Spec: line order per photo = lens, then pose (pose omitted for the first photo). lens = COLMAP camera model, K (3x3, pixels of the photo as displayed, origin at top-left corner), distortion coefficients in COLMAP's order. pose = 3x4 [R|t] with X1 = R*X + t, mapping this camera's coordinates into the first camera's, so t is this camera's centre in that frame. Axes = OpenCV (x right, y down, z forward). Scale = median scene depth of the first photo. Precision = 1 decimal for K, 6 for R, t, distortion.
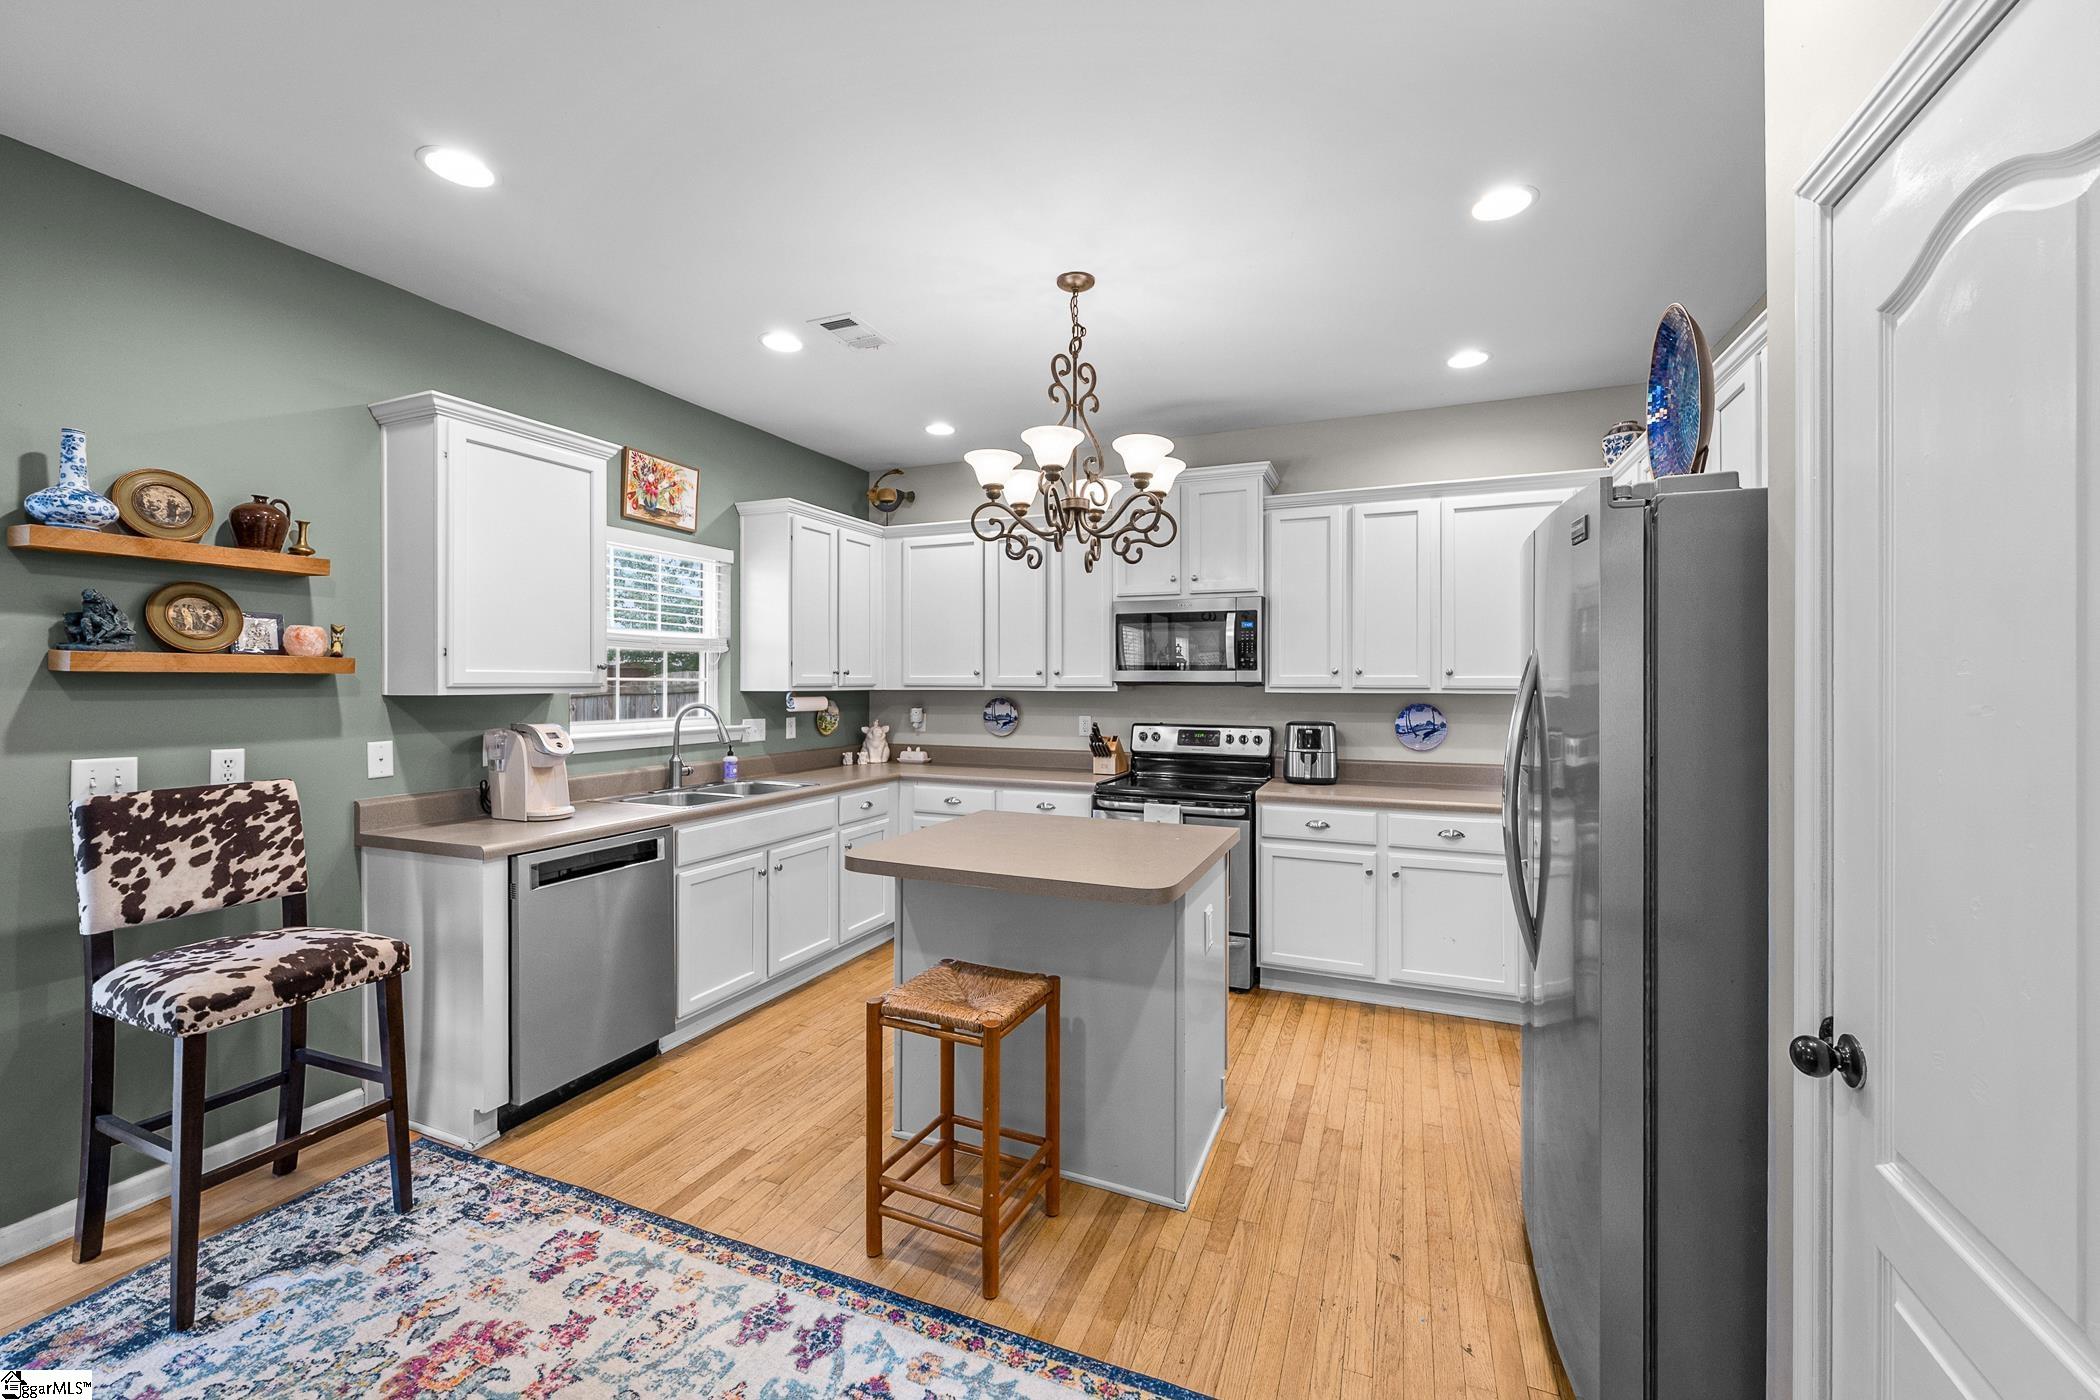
lens RADIAL K [[835.7, 0, 1047.6], [0, 835.7, 682.8], [0, 0, 1]] dist [0.000828, 0.000328]
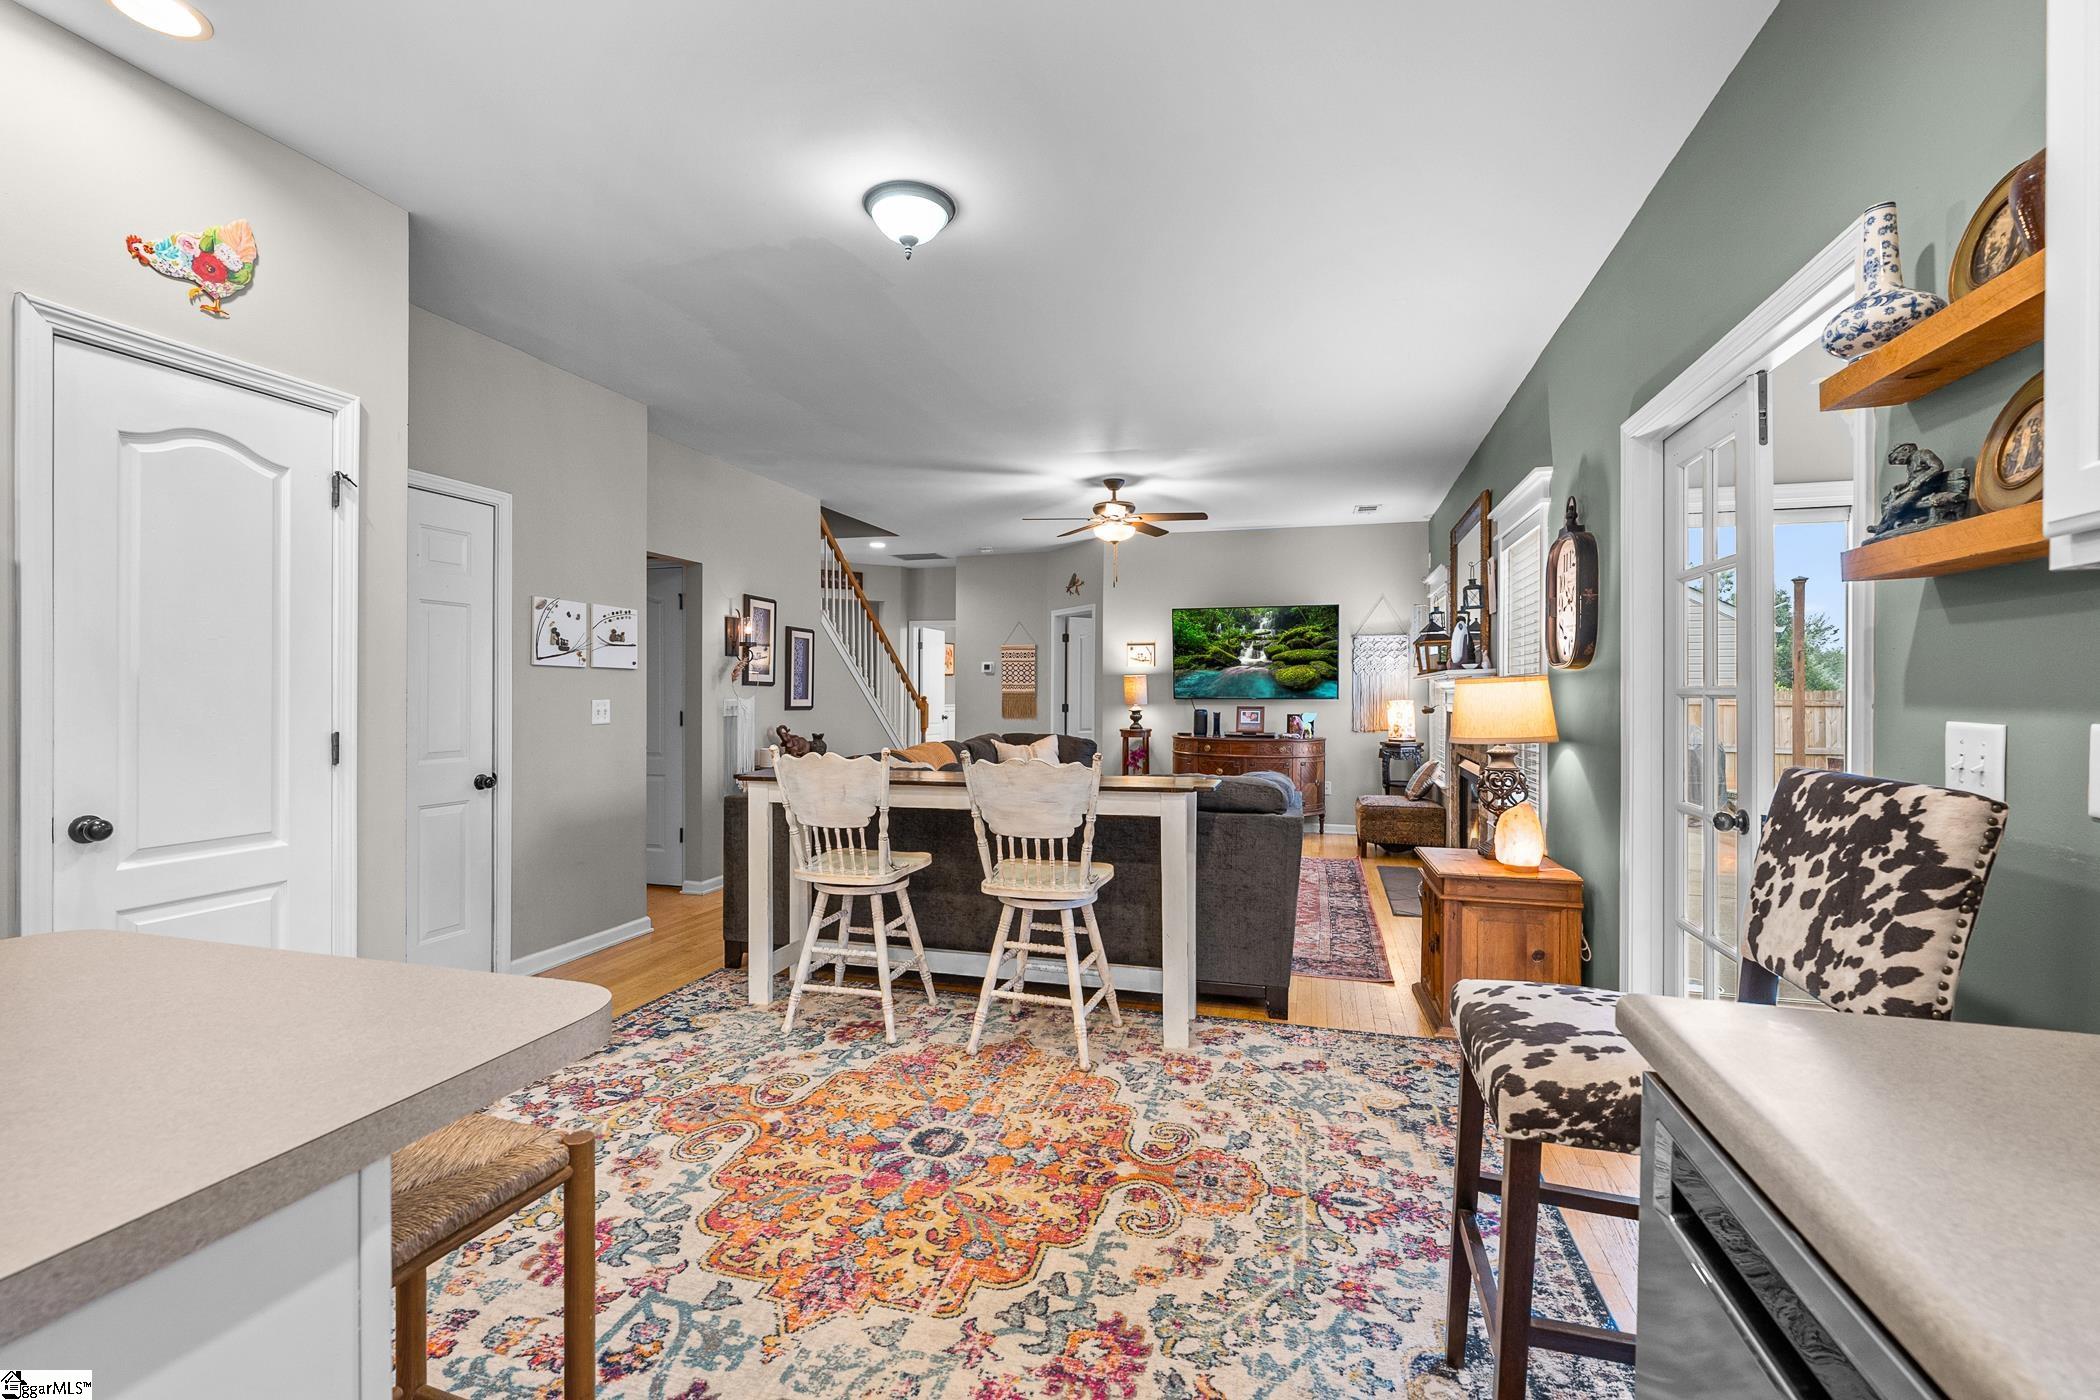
lens RADIAL K [[905.2, 0, 1045.4], [0, 905.2, 691.2], [0, 0, 1]] dist [-0.000049, -0.000212]
pose [[-0.994054, -0.005218, -0.108759, -0.394689], [-0.005204, 0.999986, -0.000411, 0.066897], [0.108760, 0.000158, -0.994068, 1.432043]]
